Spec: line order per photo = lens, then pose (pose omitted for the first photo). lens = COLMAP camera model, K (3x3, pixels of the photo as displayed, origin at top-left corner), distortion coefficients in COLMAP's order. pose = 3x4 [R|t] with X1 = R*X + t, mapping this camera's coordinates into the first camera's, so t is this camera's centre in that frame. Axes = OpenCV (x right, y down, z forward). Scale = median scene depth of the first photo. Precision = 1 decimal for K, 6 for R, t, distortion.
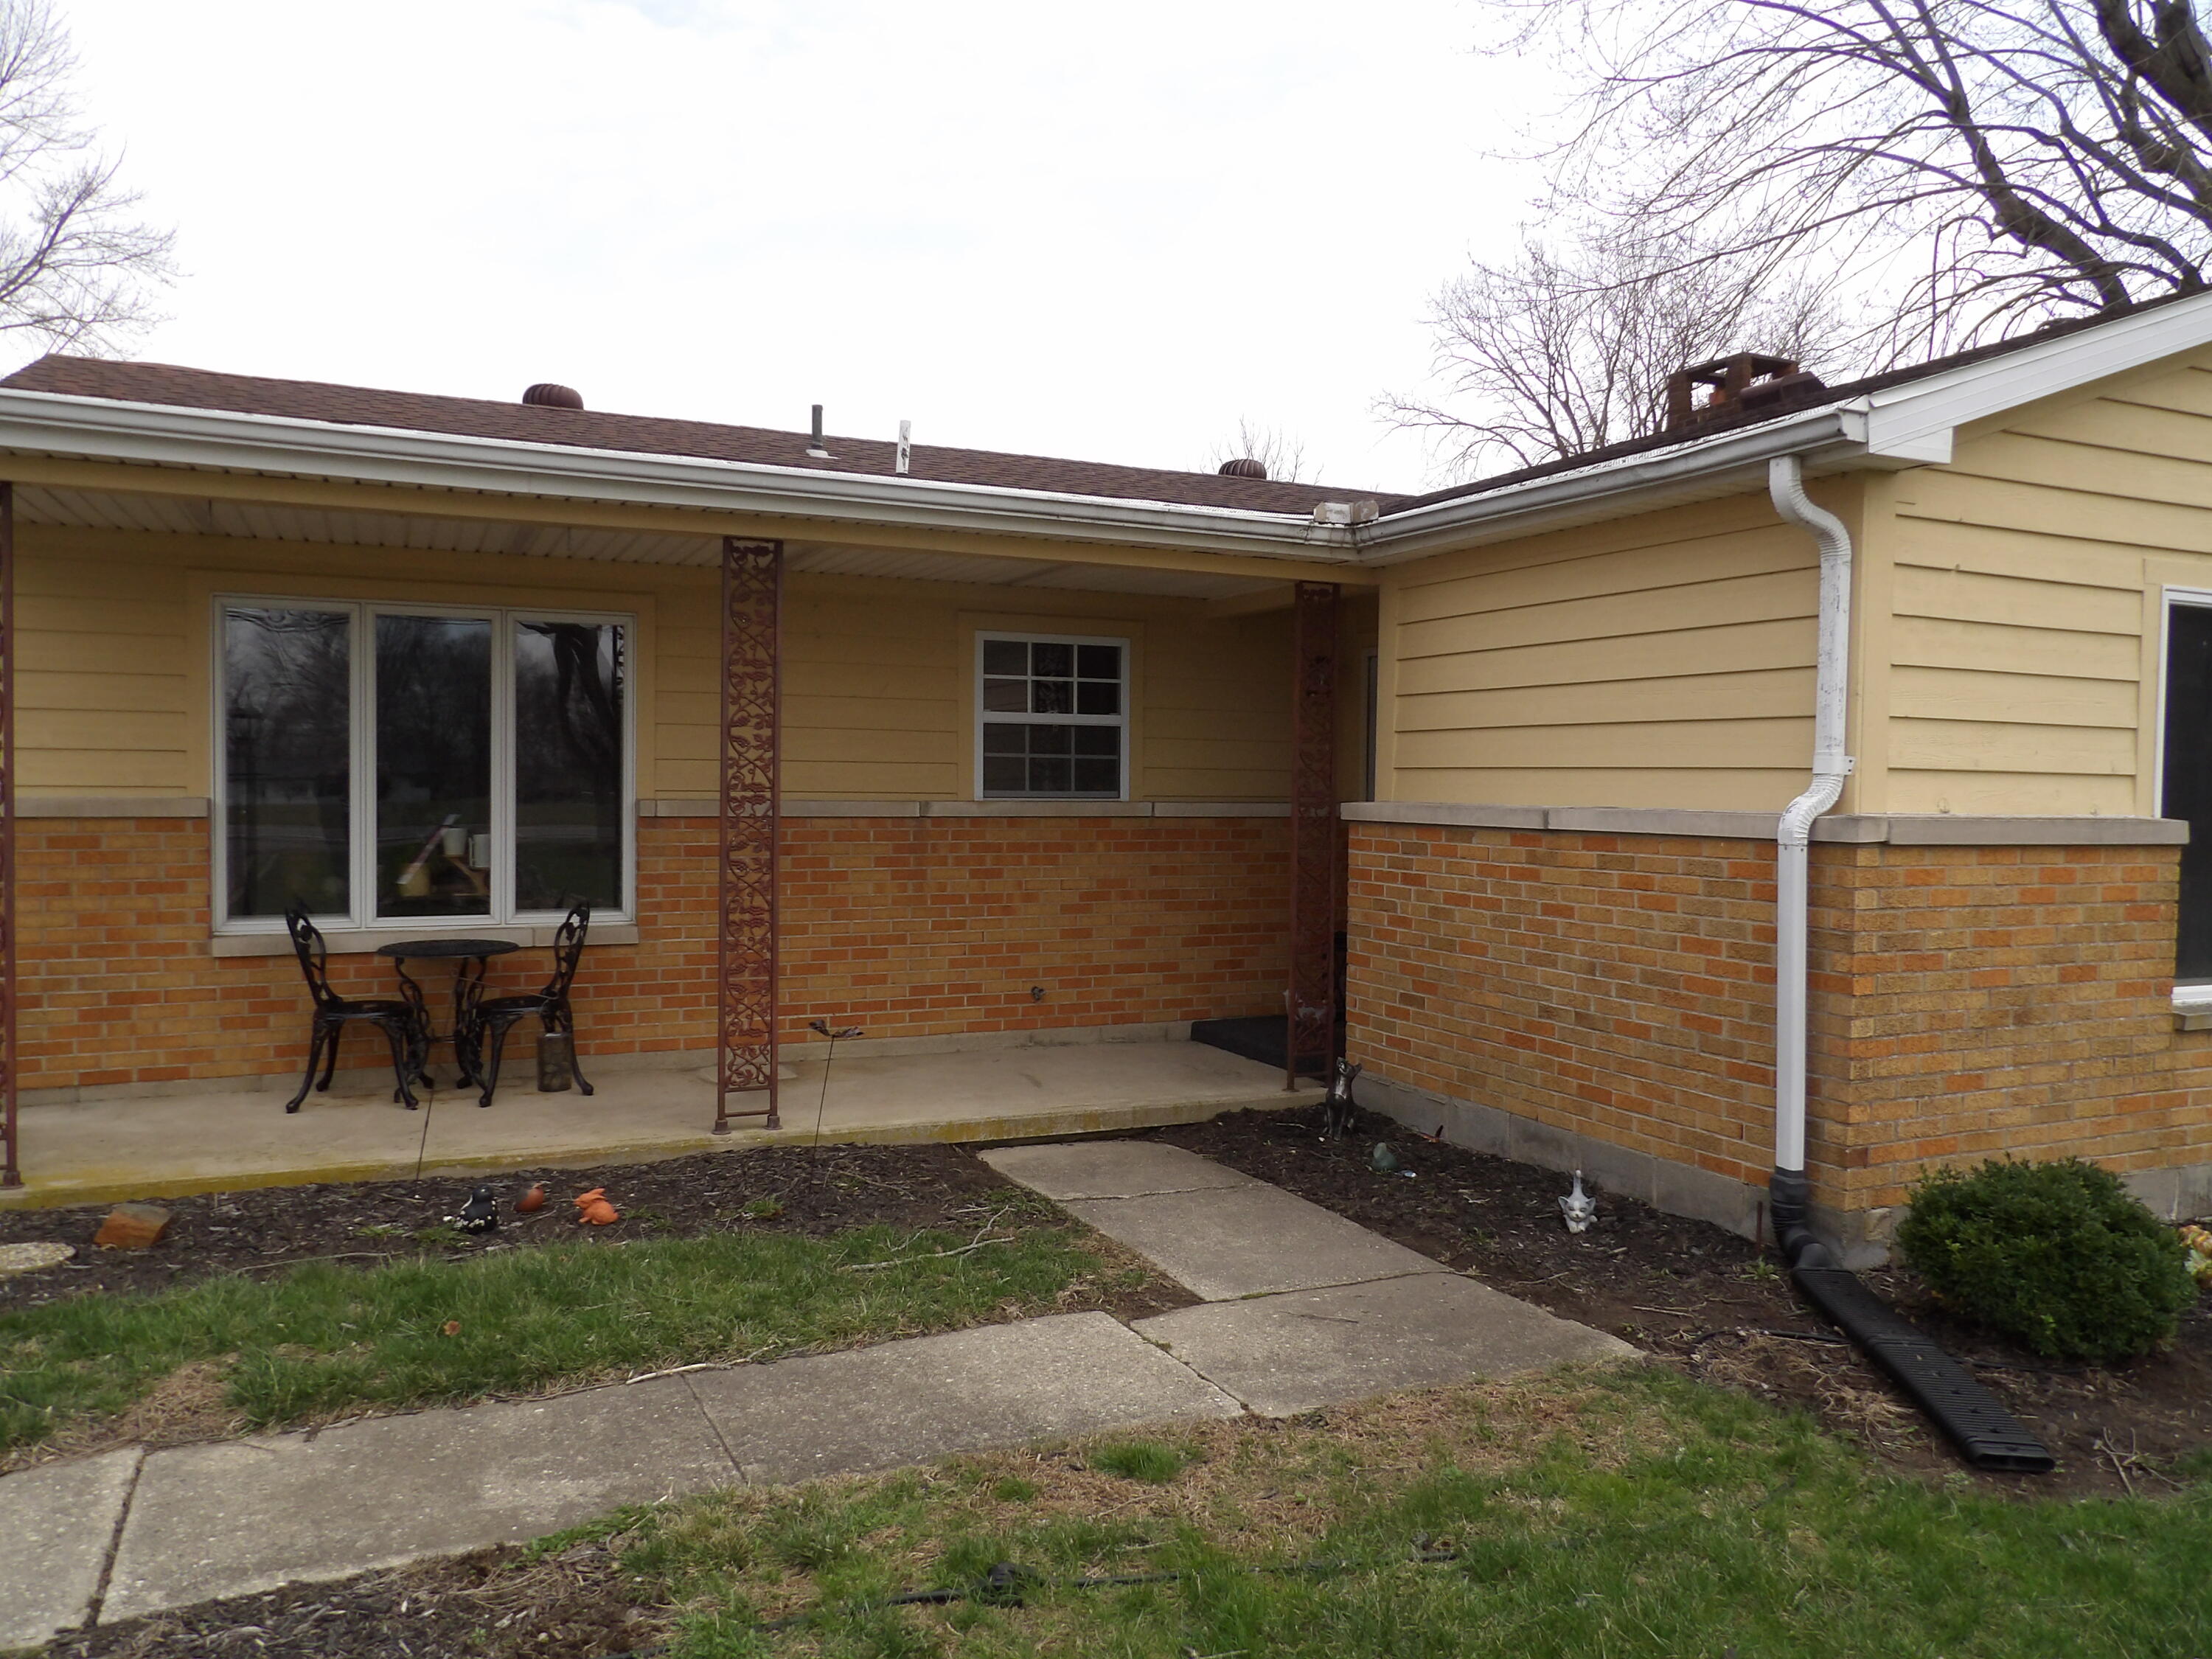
lens RADIAL K [[1586.4, 0, 1110.0], [0, 1586.4, 827.2], [0, 0, 1]] dist [-0.034819, 0.044667]
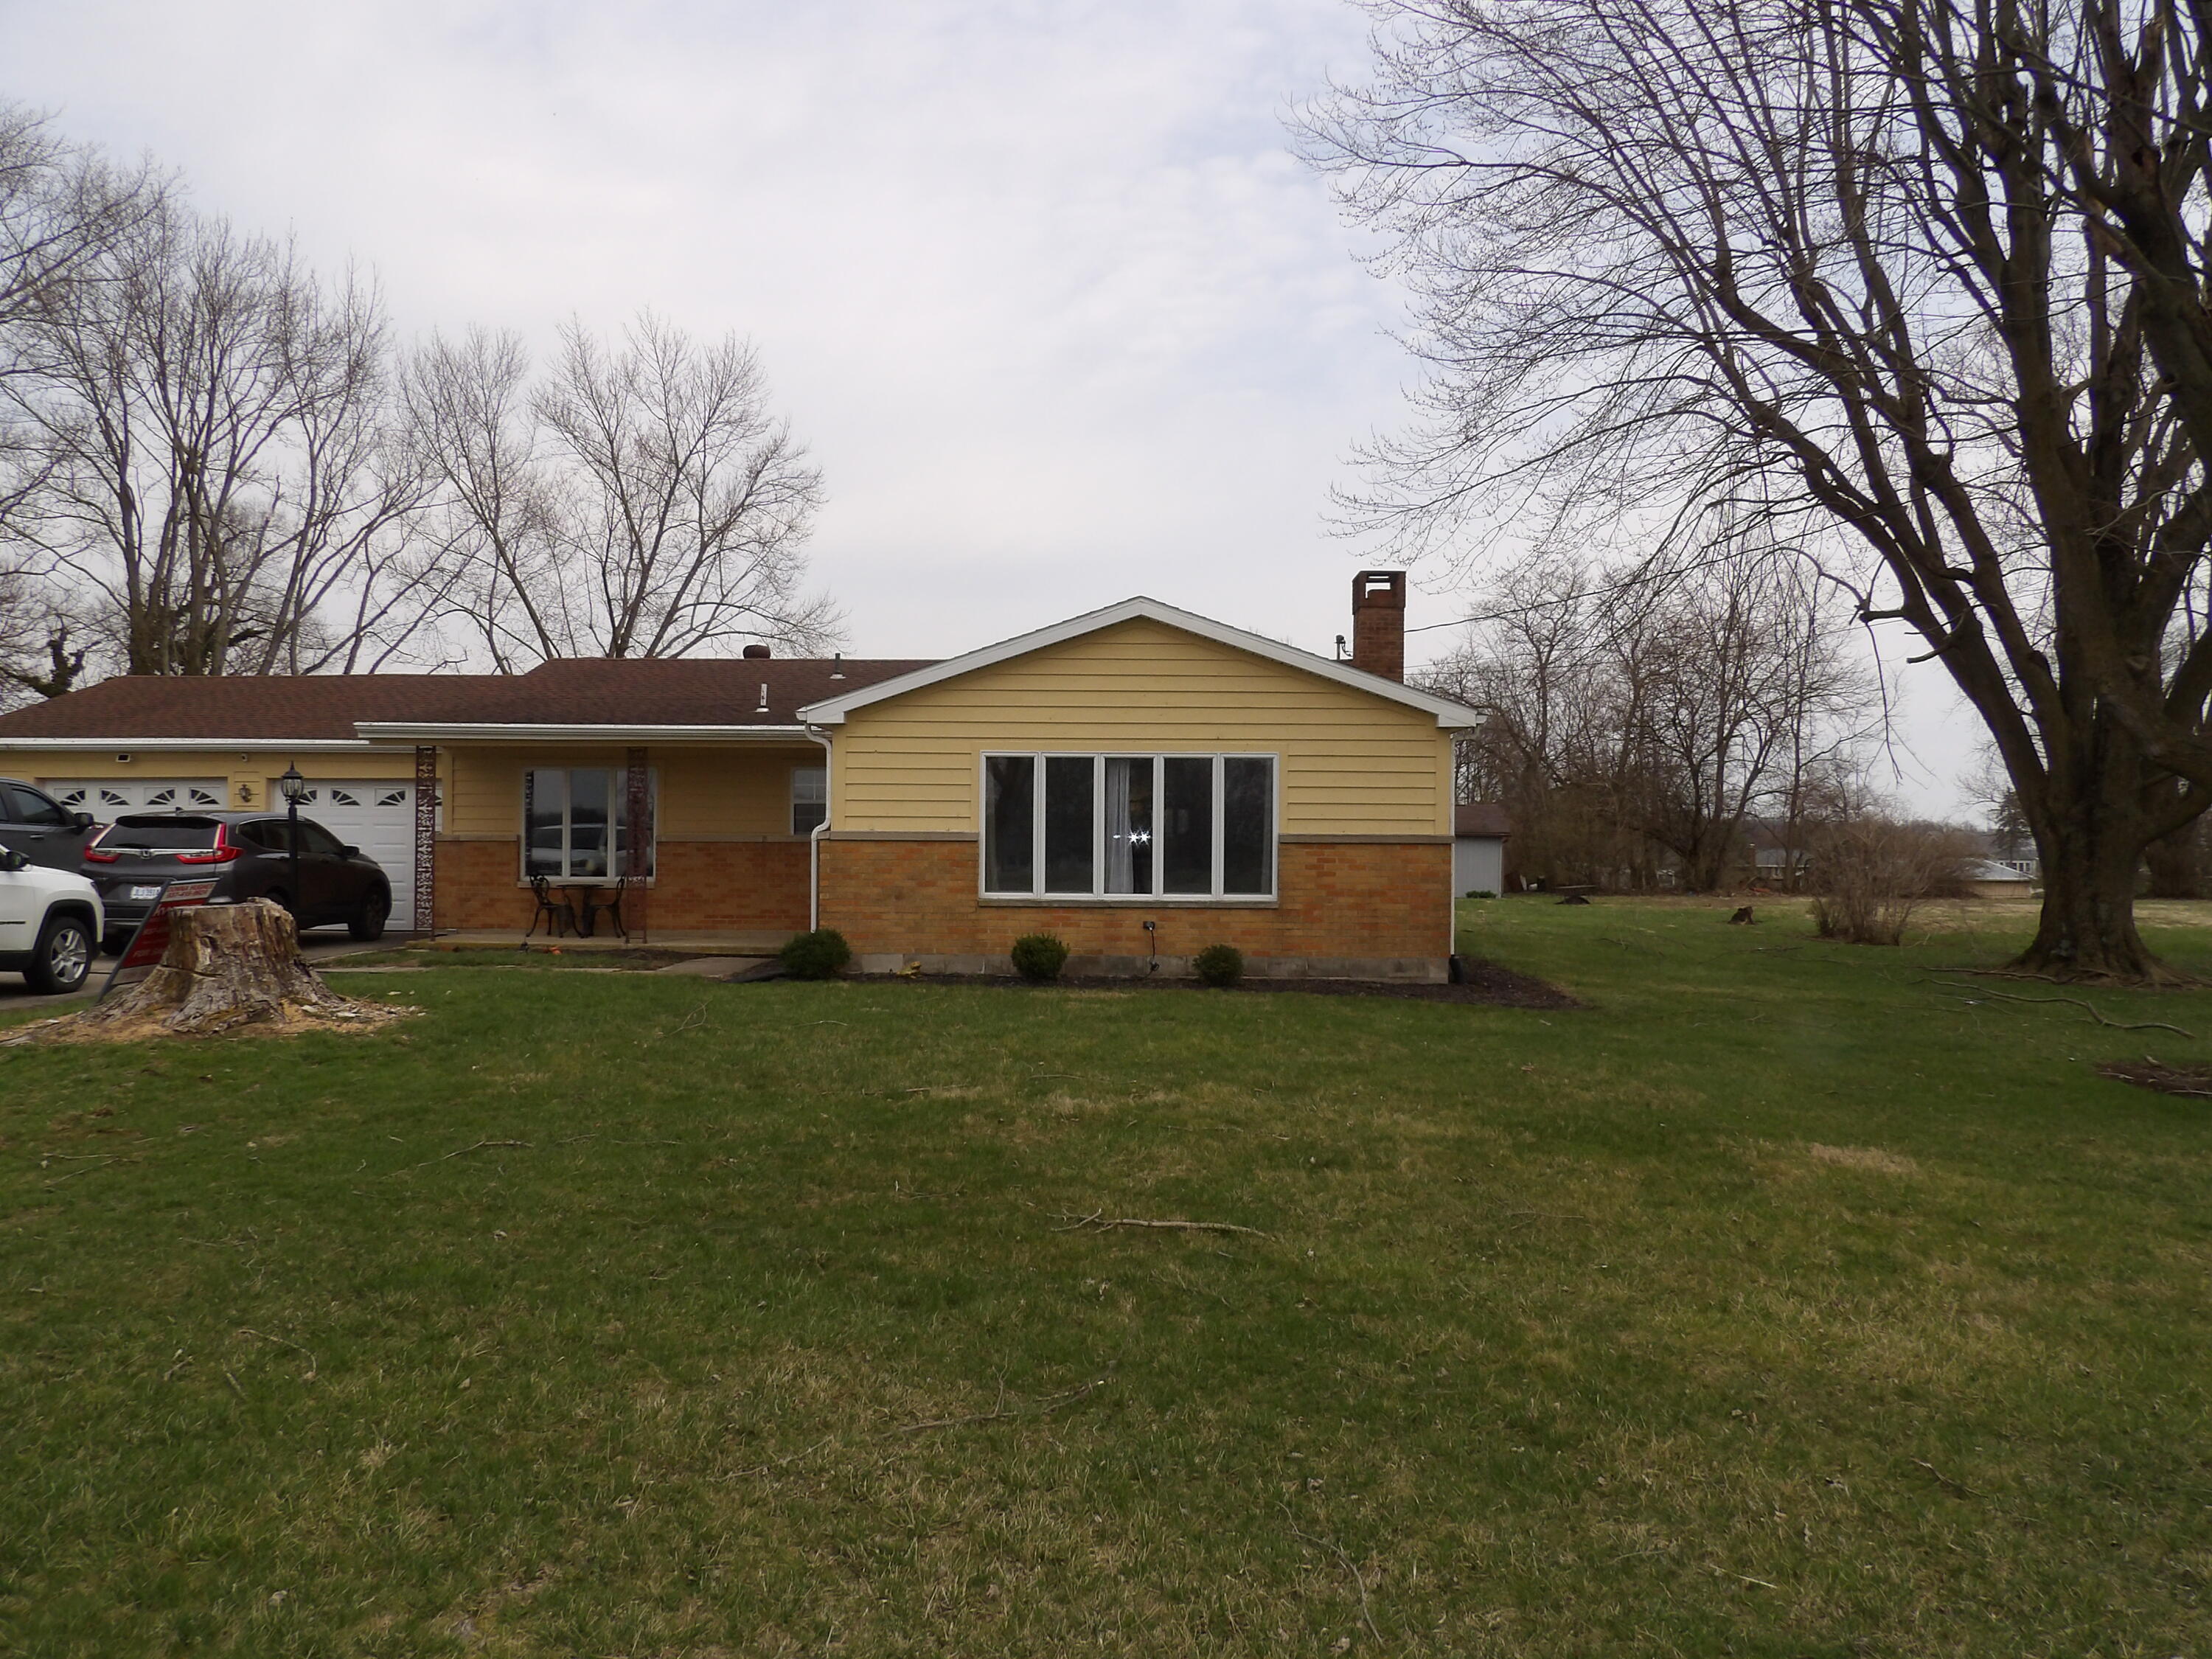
lens RADIAL K [[1586.4, 0, 1108.2], [0, 1586.4, 848.8], [0, 0, 1]] dist [-0.034819, 0.044667]
pose [[0.901575, -0.004343, -0.432601, 2.234406], [-0.010175, 0.999460, -0.031240, 0.117086], [0.432503, 0.032567, 0.901044, -1.568191]]
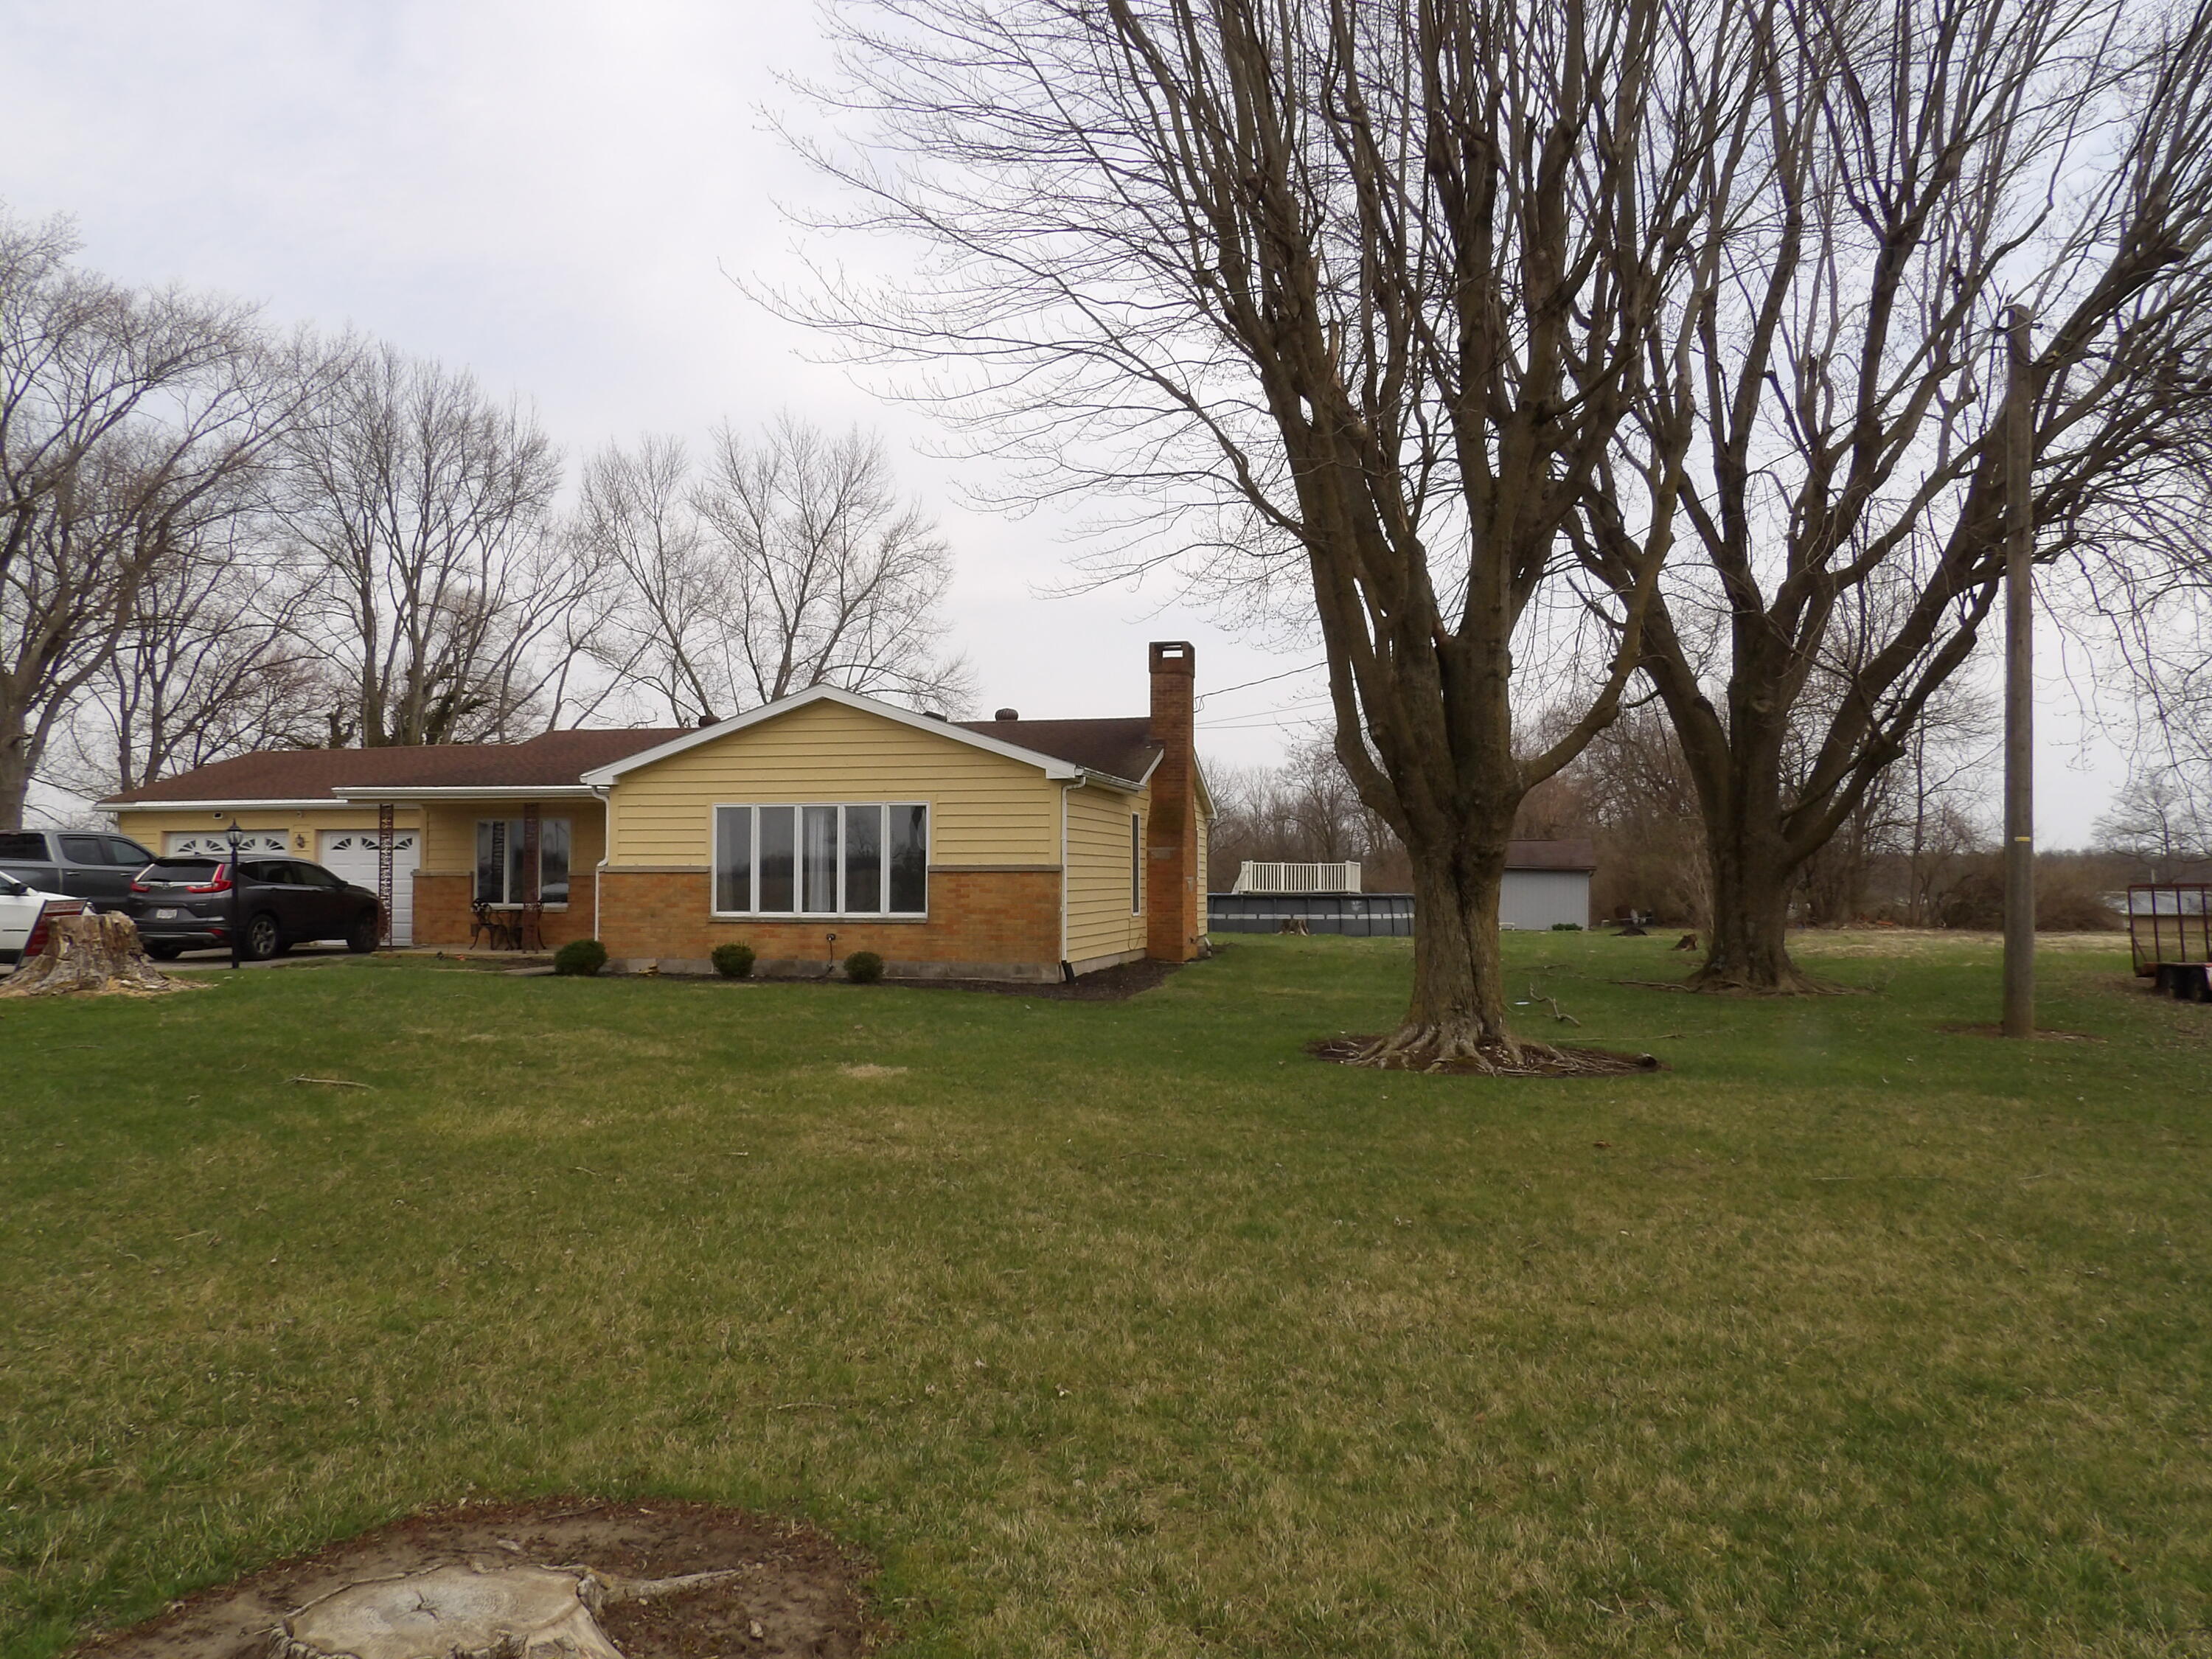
lens RADIAL K [[1586.4, 0, 1098.9], [0, 1586.4, 830.7], [0, 0, 1]] dist [-0.034819, 0.044667]
pose [[0.806979, -0.030483, -0.589793, 3.815631], [-0.010380, 0.997781, -0.065773, 0.156637], [0.590489, 0.059200, 0.804871, -1.560814]]
